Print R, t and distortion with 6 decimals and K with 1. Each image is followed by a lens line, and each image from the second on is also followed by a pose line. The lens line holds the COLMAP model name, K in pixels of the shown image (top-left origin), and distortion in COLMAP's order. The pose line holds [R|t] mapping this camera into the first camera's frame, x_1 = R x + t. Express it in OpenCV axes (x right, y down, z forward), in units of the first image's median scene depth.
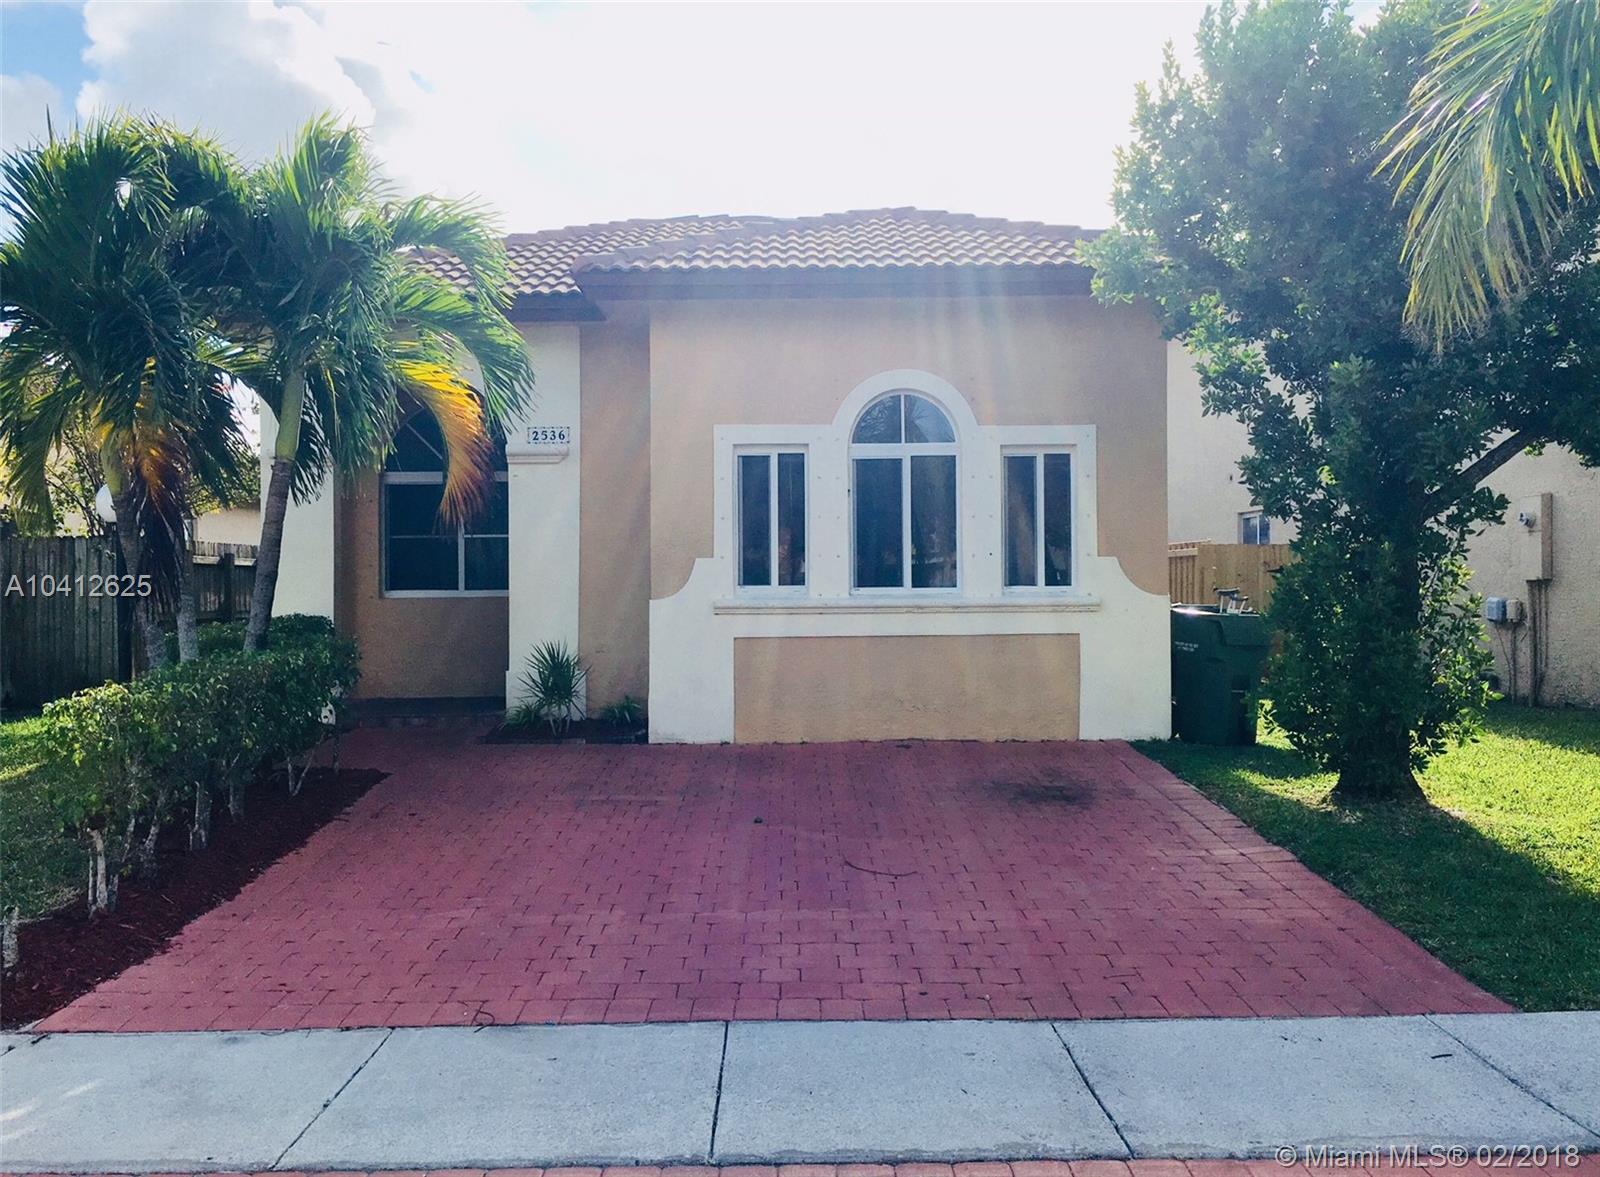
lens RADIAL K [[1475.8, 0, 800.0], [0, 1475.8, 588.5], [0, 0, 1]] dist [0.109280, -0.200389]
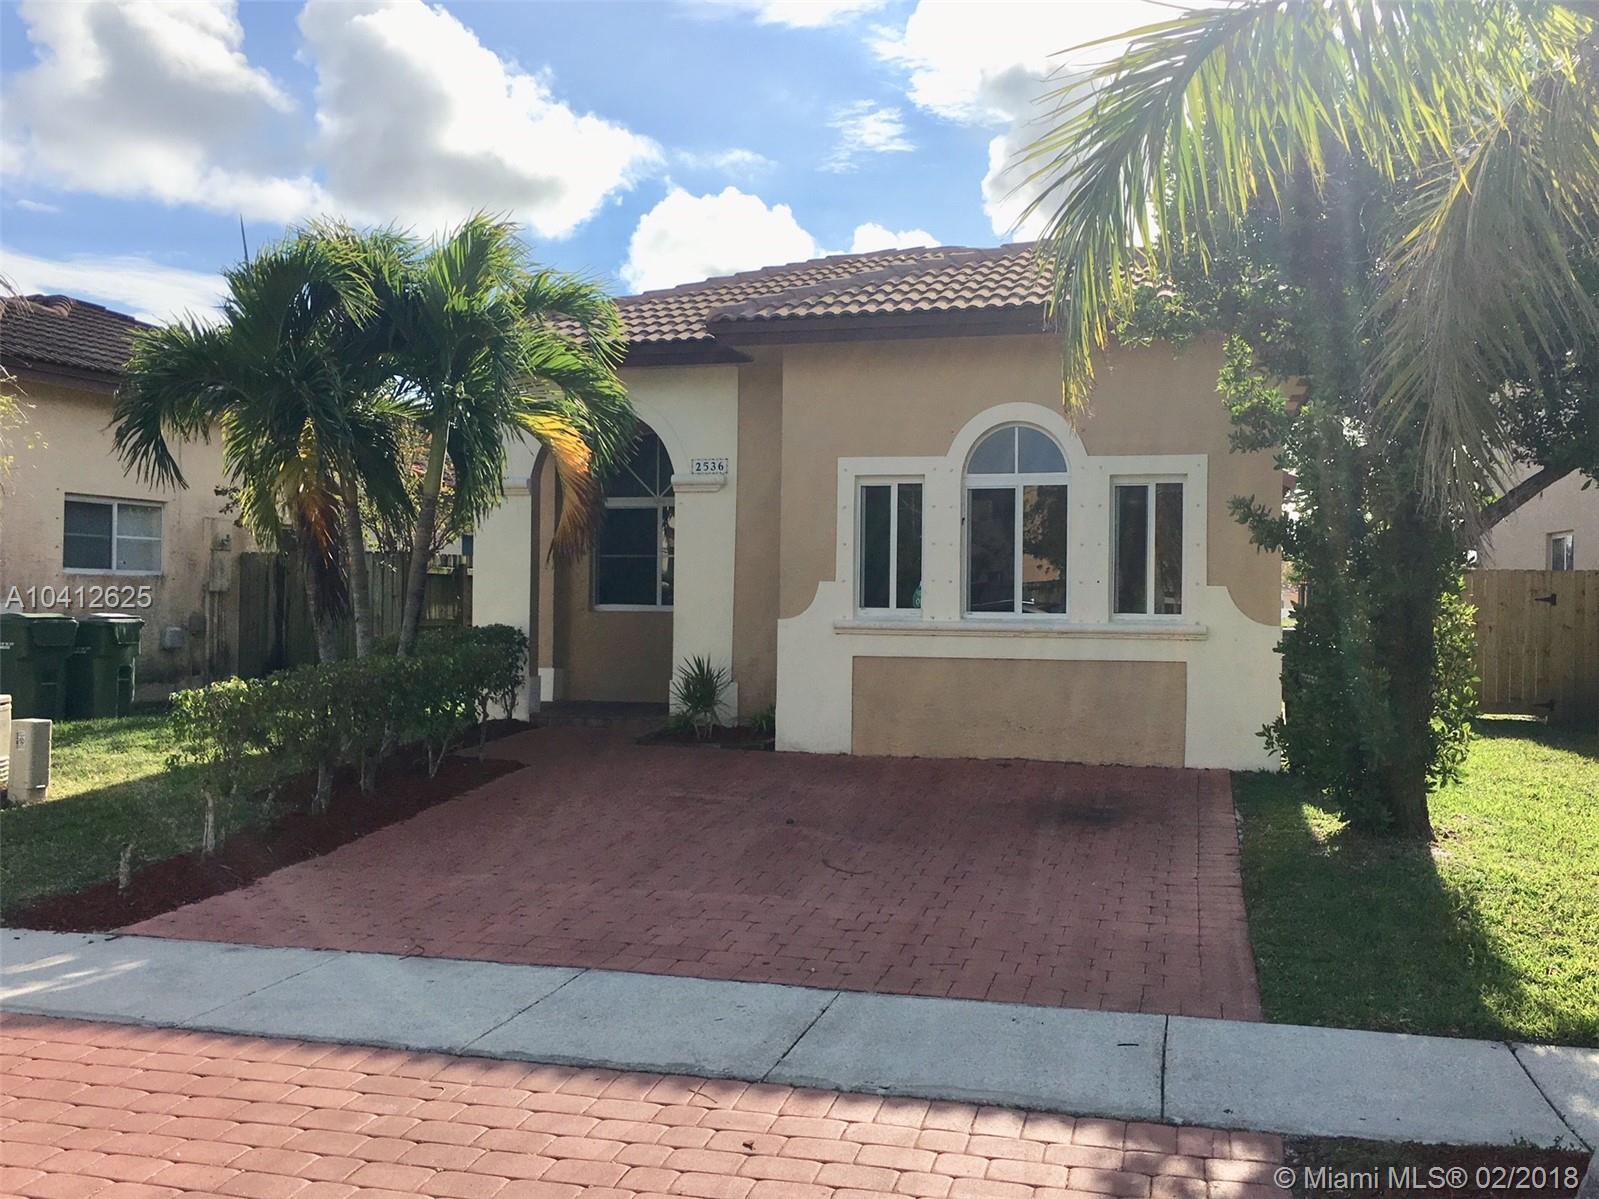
lens RADIAL K [[1534.1, 0, 762.2], [0, 1534.1, 601.9], [0, 0, 1]] dist [0.124658, -0.286554]
pose [[0.960123, 0.019098, -0.278926, 0.203647], [-0.018248, 0.999818, 0.005644, -0.011001], [0.278983, -0.000329, 0.960296, -0.088863]]
